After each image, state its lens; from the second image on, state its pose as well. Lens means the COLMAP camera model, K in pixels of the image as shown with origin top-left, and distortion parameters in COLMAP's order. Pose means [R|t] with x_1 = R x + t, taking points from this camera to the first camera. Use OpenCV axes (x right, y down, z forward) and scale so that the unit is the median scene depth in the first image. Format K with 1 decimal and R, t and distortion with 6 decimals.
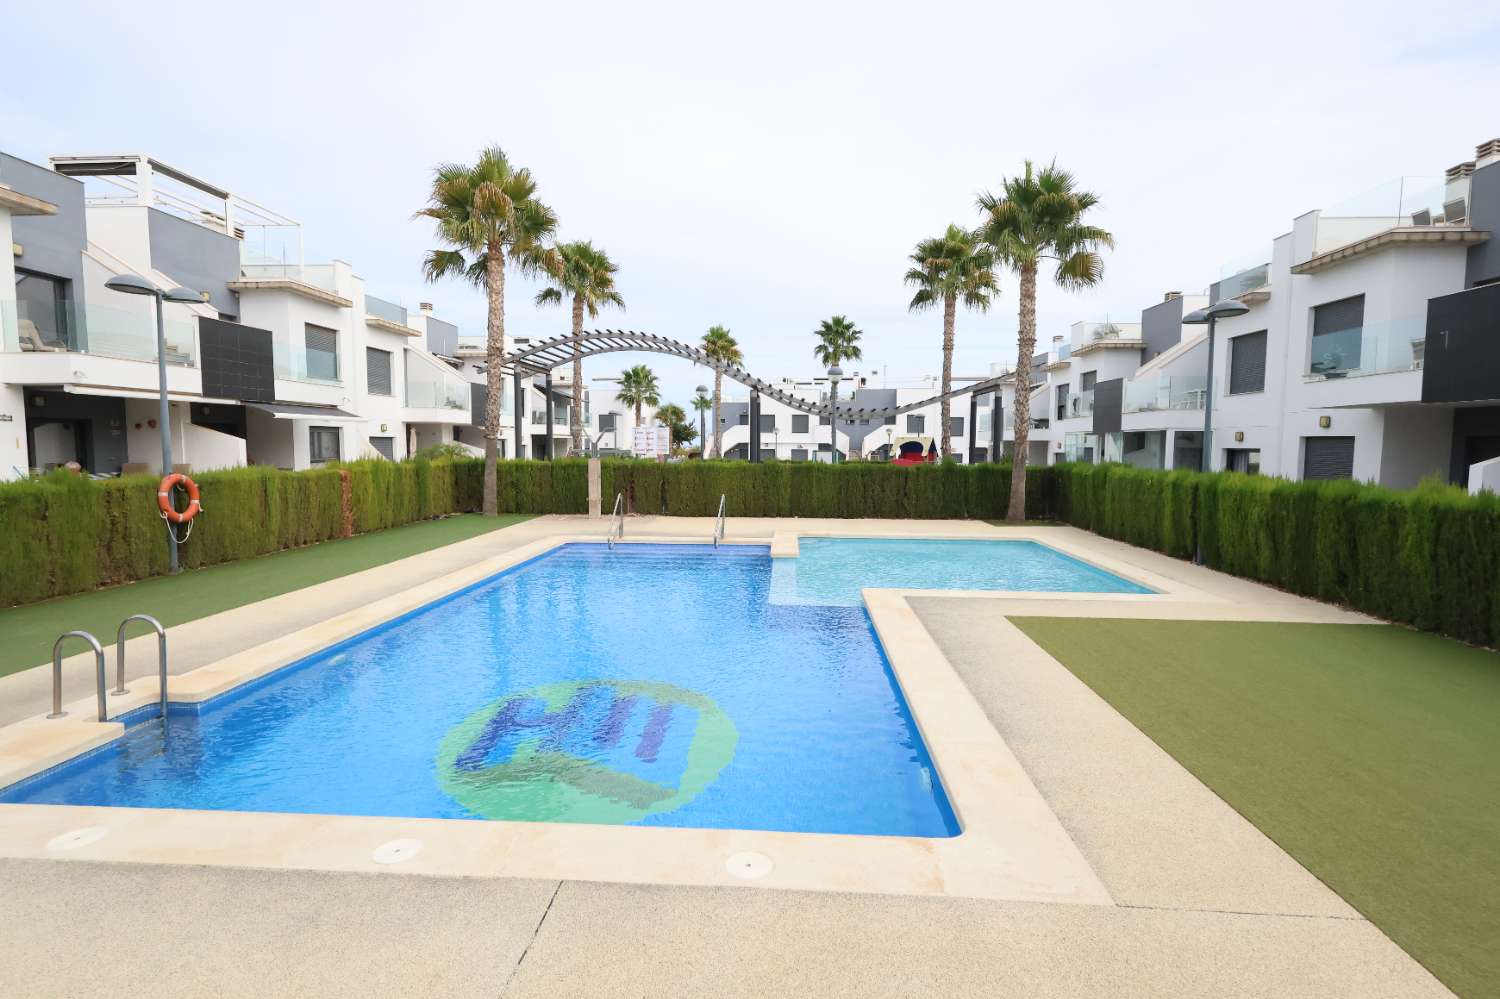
lens RADIAL K [[753.9, 0, 749.6], [0, 753.9, 493.9], [0, 0, 1]] dist [0.005882, 0.000967]
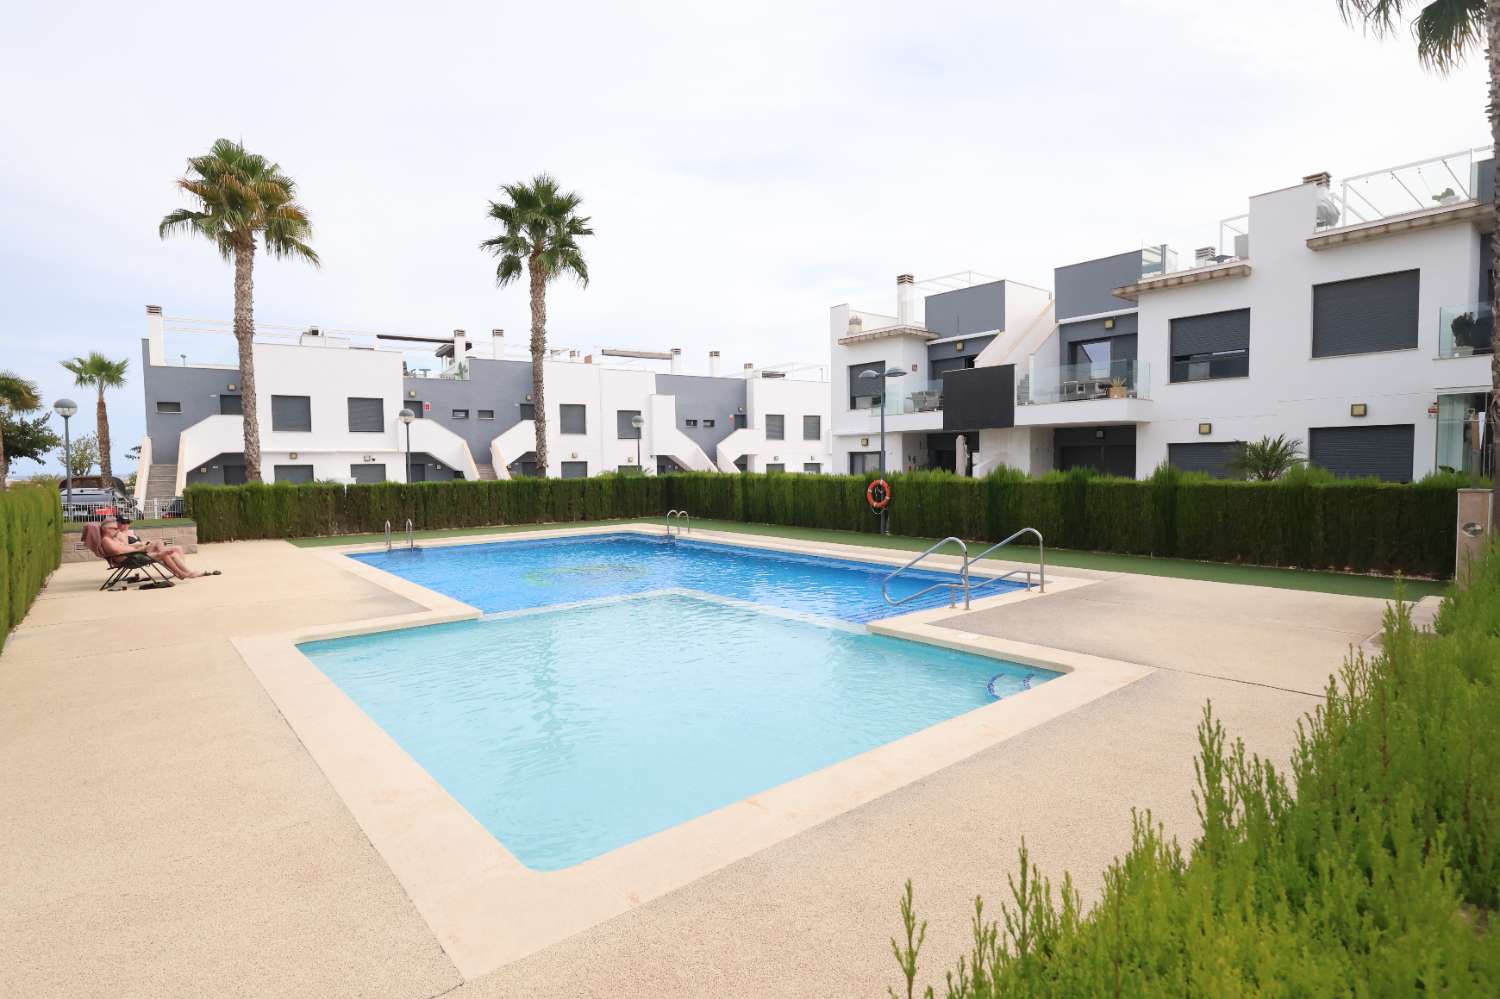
lens RADIAL K [[753.9, 0, 749.6], [0, 753.9, 493.9], [0, 0, 1]] dist [0.005882, 0.000967]
pose [[0.653133, -0.049096, 0.755650, -0.345519], [0.066616, 0.997752, 0.007248, -0.042389], [-0.754308, 0.045604, 0.654935, 0.805804]]
